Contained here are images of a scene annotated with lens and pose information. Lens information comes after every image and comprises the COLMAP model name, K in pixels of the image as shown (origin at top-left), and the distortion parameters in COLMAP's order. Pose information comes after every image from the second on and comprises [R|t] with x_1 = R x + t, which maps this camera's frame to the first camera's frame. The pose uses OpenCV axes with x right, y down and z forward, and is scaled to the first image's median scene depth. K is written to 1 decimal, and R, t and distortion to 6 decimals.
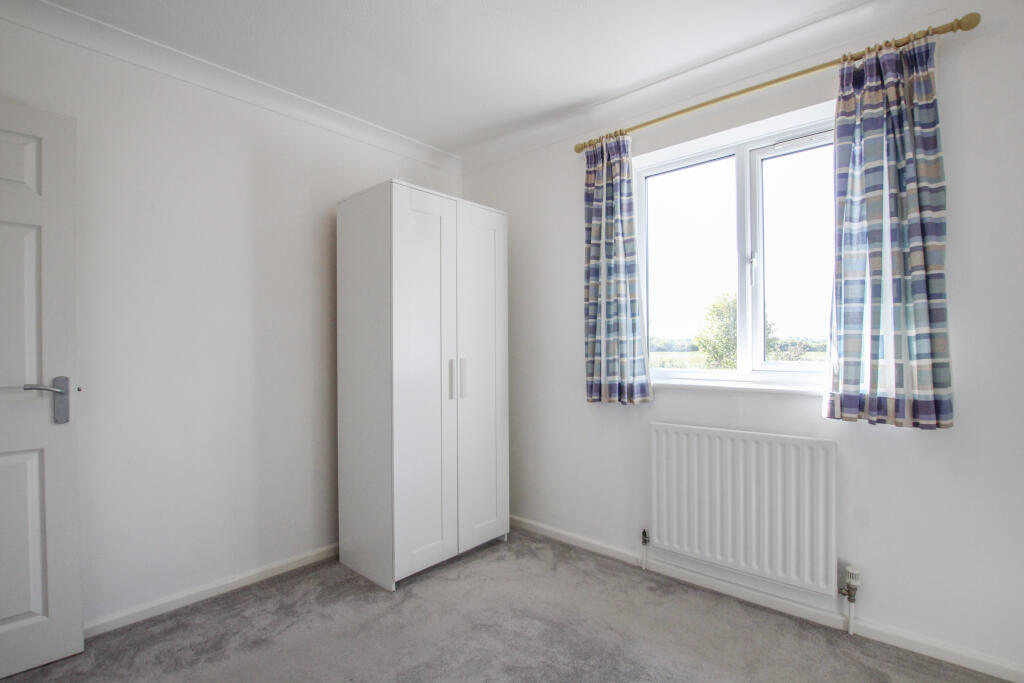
lens RADIAL K [[493.3, 0, 509.0], [0, 493.3, 345.1], [0, 0, 1]] dist [-0.002520, -0.000663]
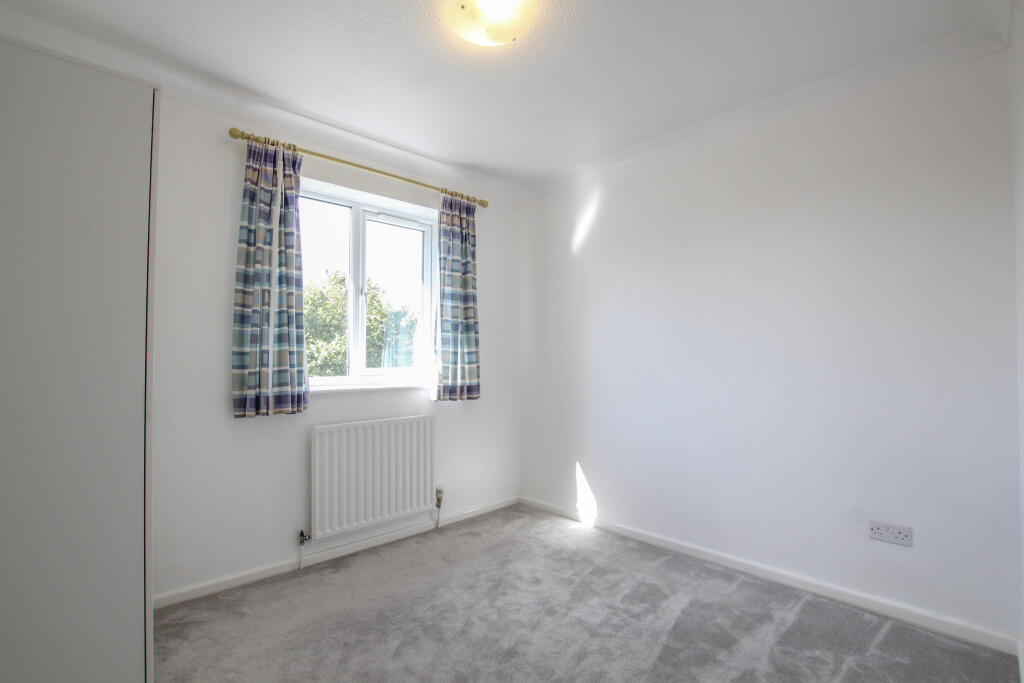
lens RADIAL K [[493.3, 0, 509.0], [0, 493.3, 345.1], [0, 0, 1]] dist [-0.002520, -0.000663]
pose [[0.080176, 0.028114, 0.996384, -0.952470], [-0.004471, 0.999602, -0.027845, 0.005937], [-0.996771, -0.002222, 0.080270, 0.600928]]
